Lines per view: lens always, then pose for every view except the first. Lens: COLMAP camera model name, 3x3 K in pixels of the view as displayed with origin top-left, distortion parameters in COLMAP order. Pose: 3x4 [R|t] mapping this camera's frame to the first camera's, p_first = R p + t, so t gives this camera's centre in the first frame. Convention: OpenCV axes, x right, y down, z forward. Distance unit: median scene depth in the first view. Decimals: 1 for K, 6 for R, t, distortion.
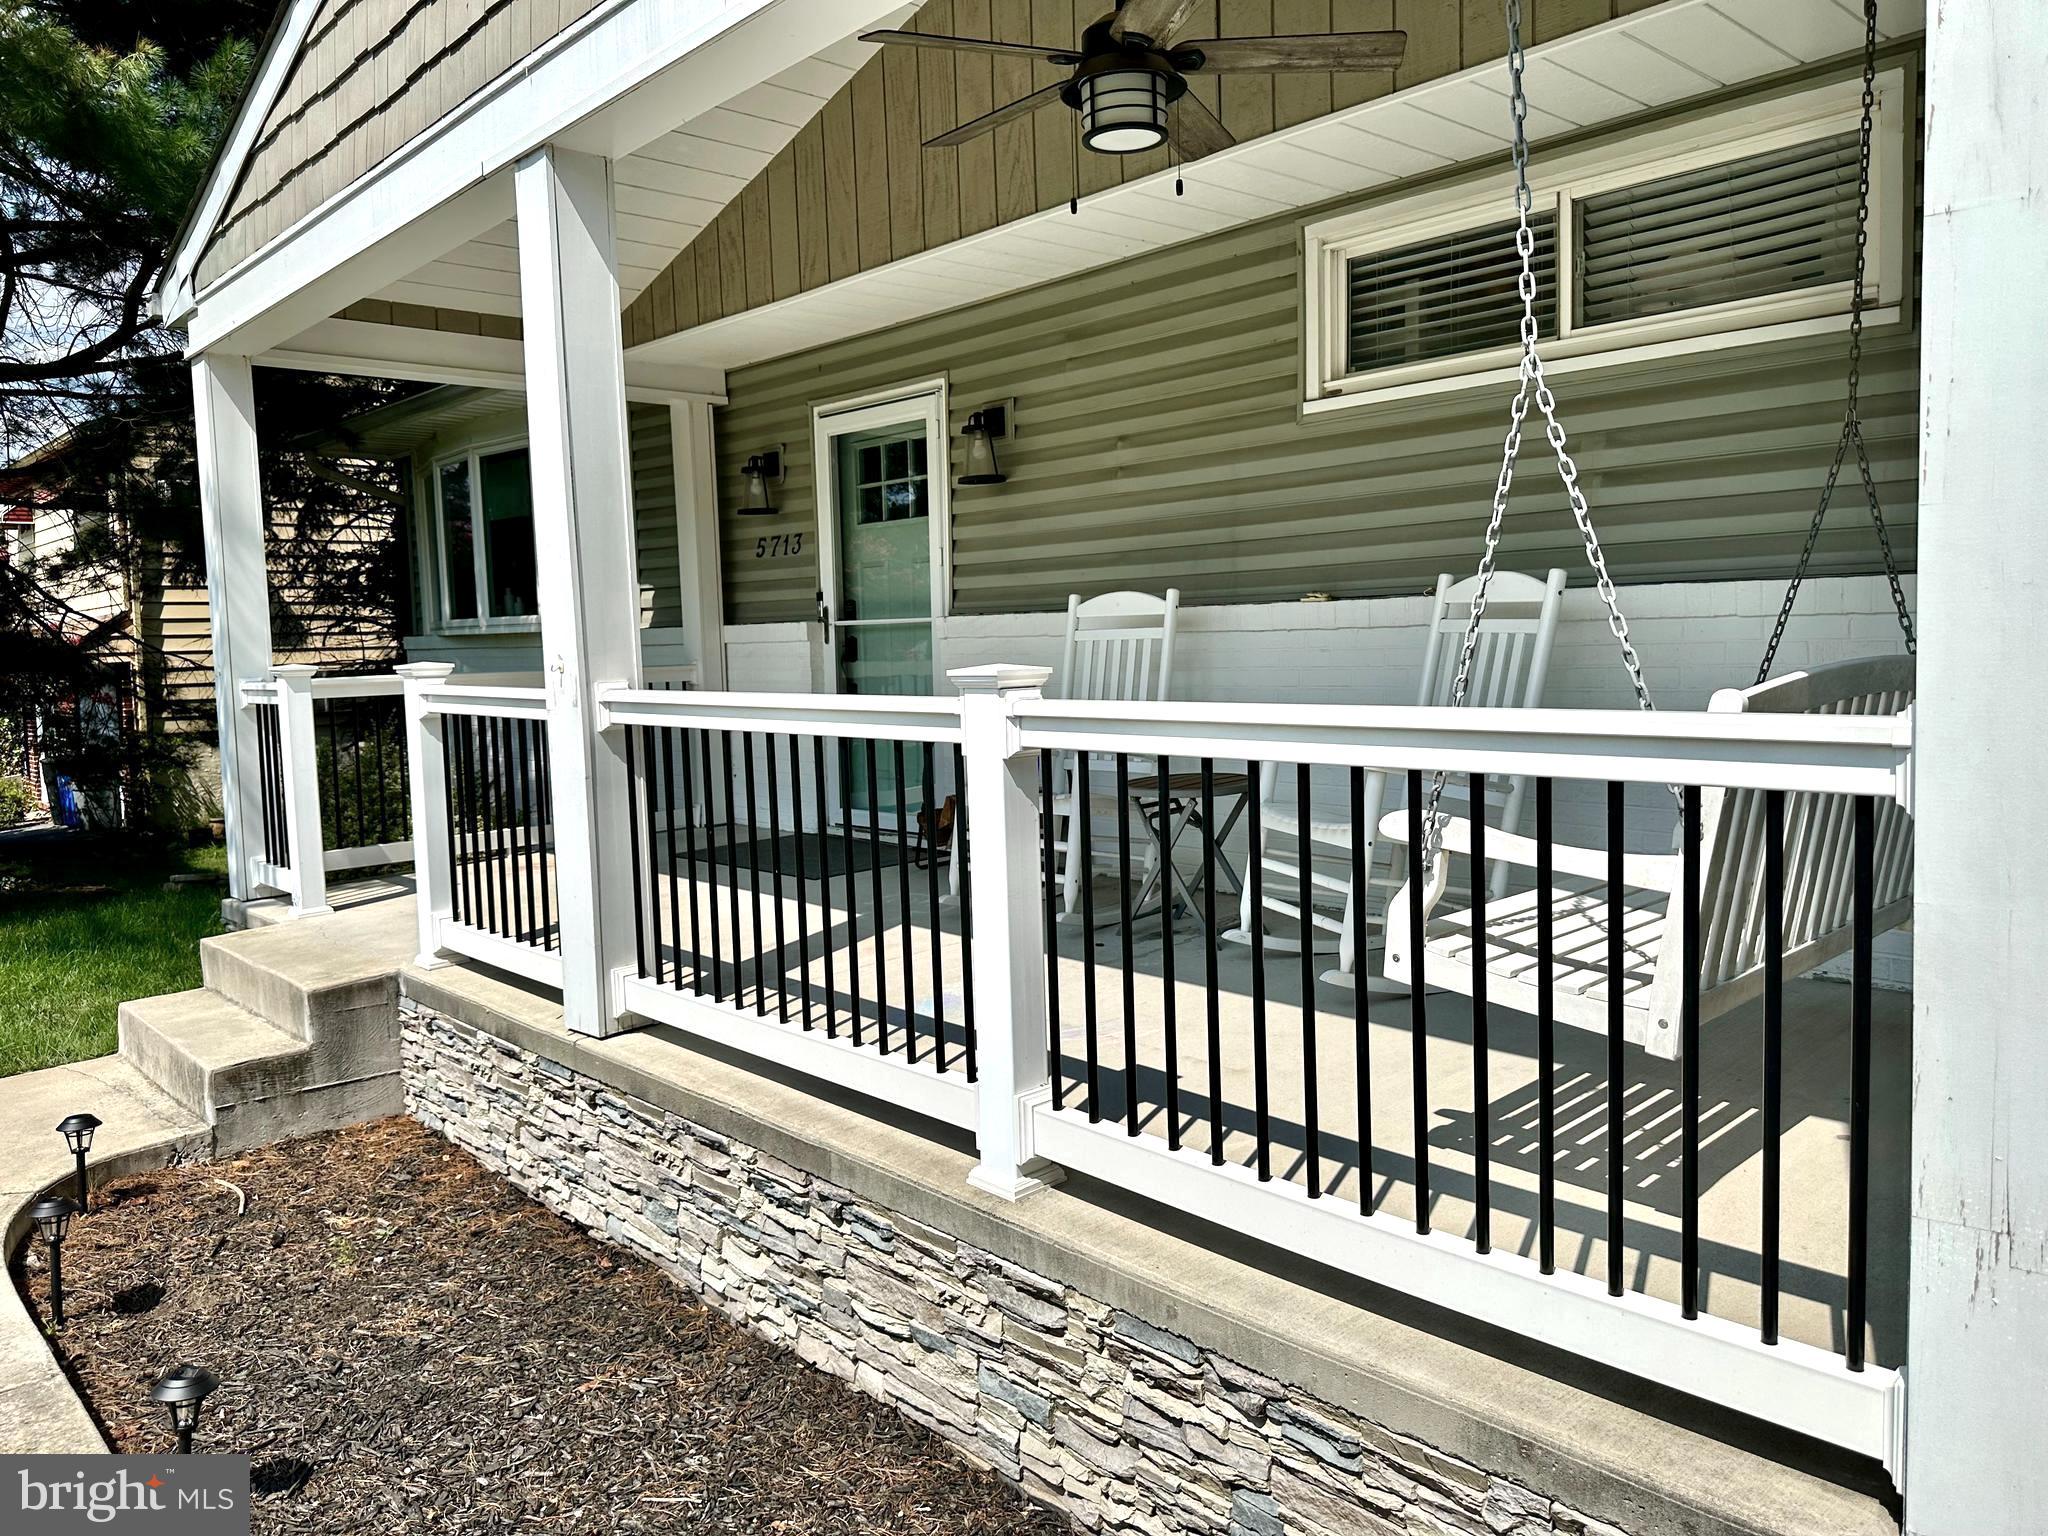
lens RADIAL K [[1434.4, 0, 1024.0], [0, 1434.4, 768.0], [0, 0, 1]] dist [0.096825, 0.000053]
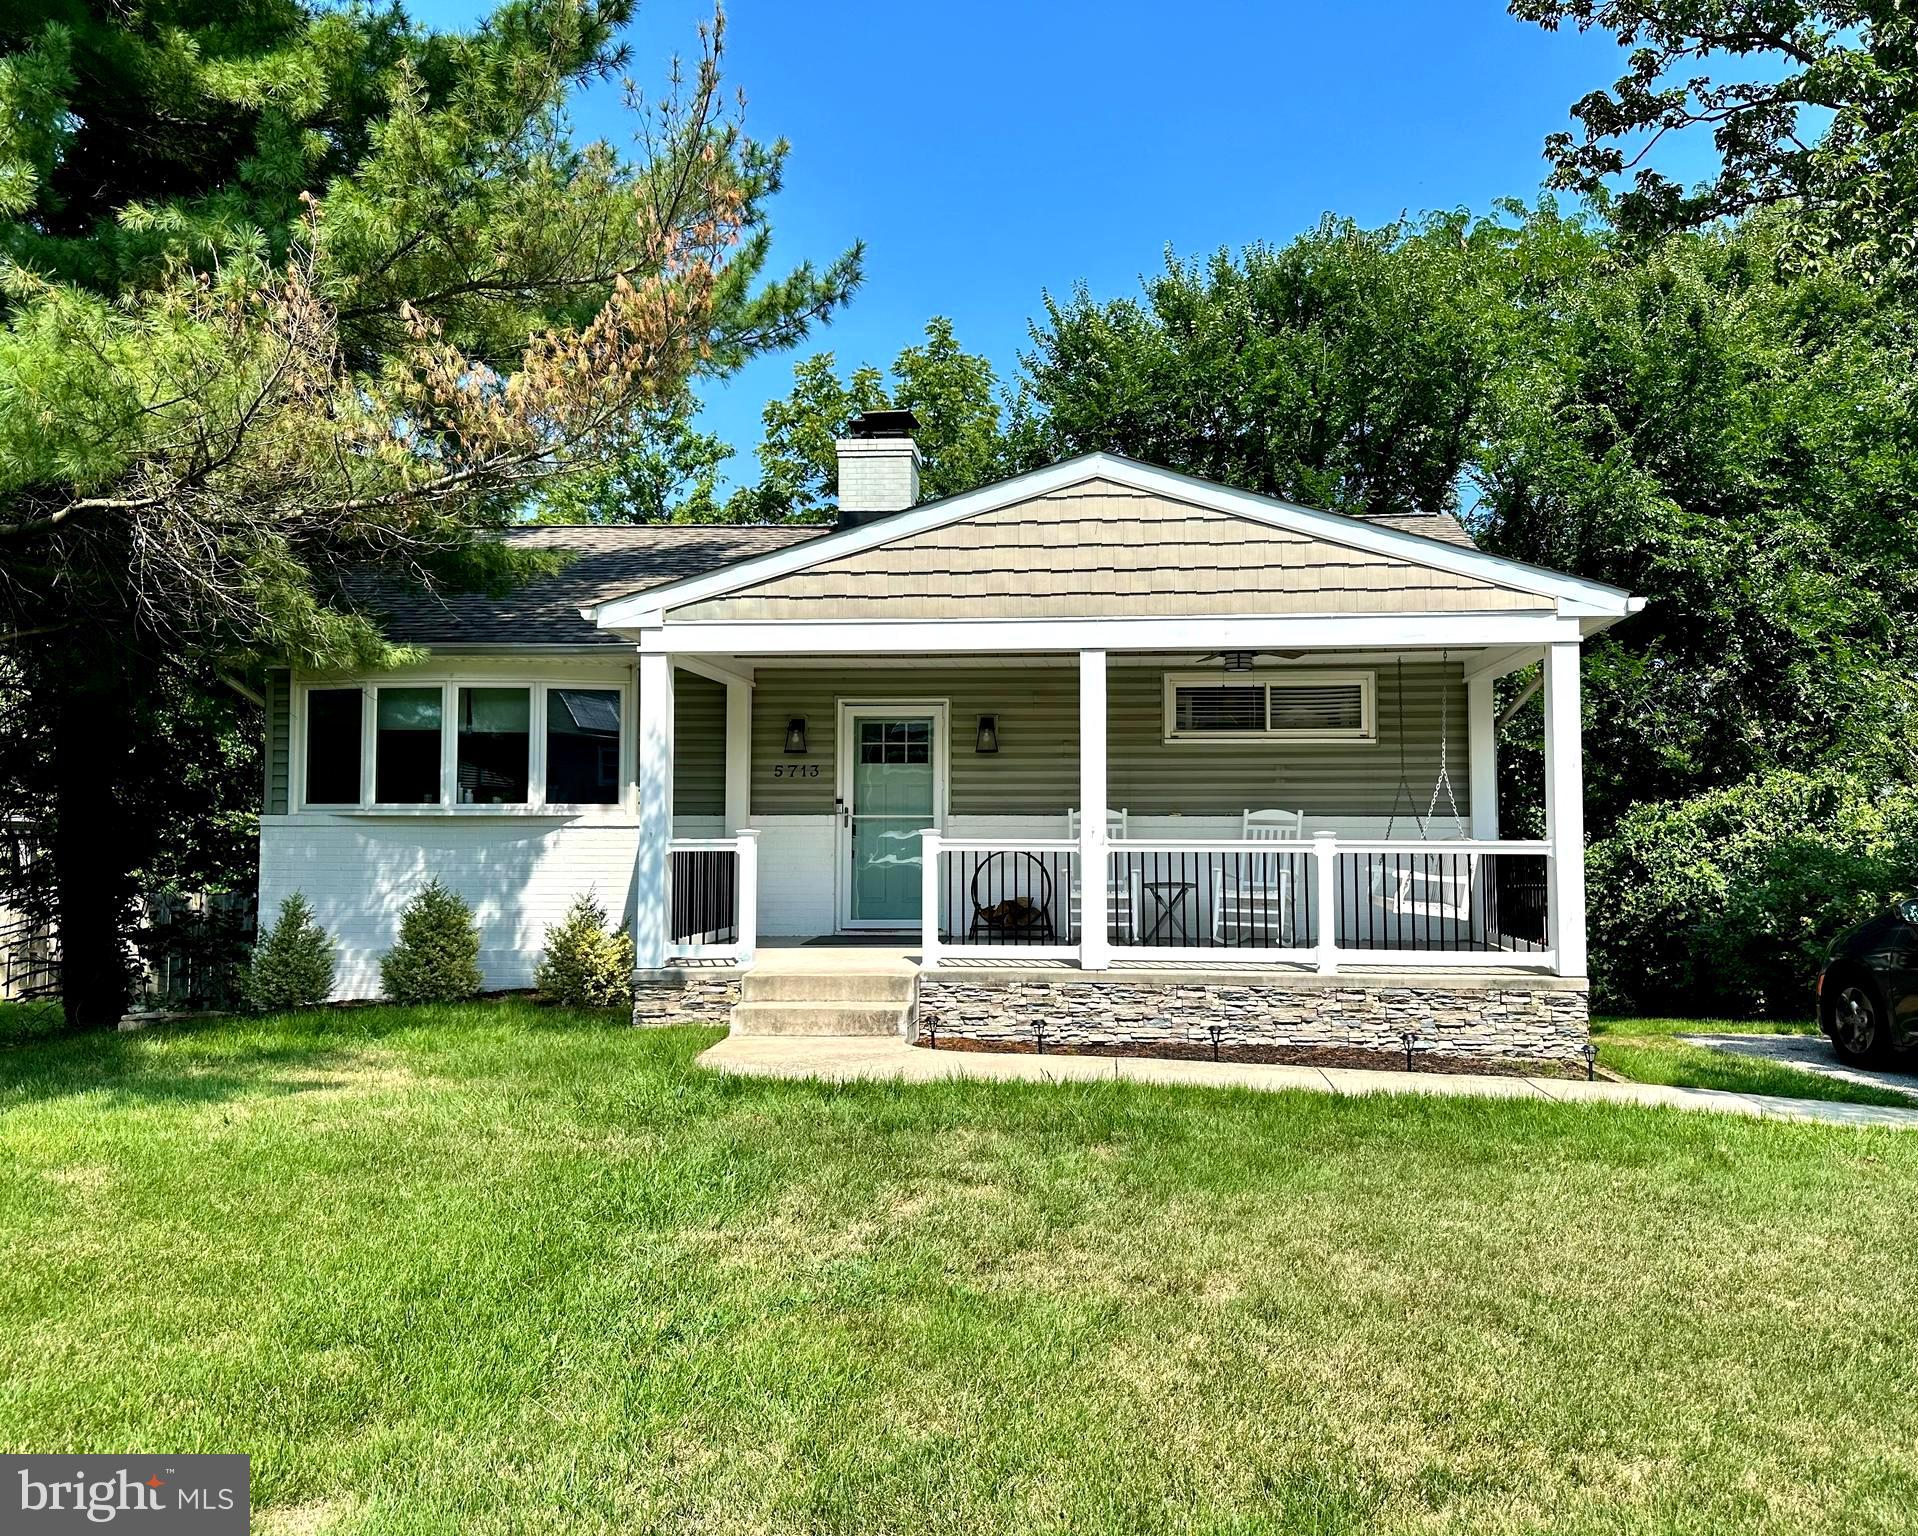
lens RADIAL K [[1529.2, 0, 959.0], [0, 1529.2, 768.0], [0, 0, 1]] dist [0.004360, 0.000671]
pose [[0.748338, 0.054568, 0.661069, -1.843138], [0.039809, 0.991119, -0.126876, 0.124958], [-0.662122, 0.121263, 0.739520, -0.738916]]
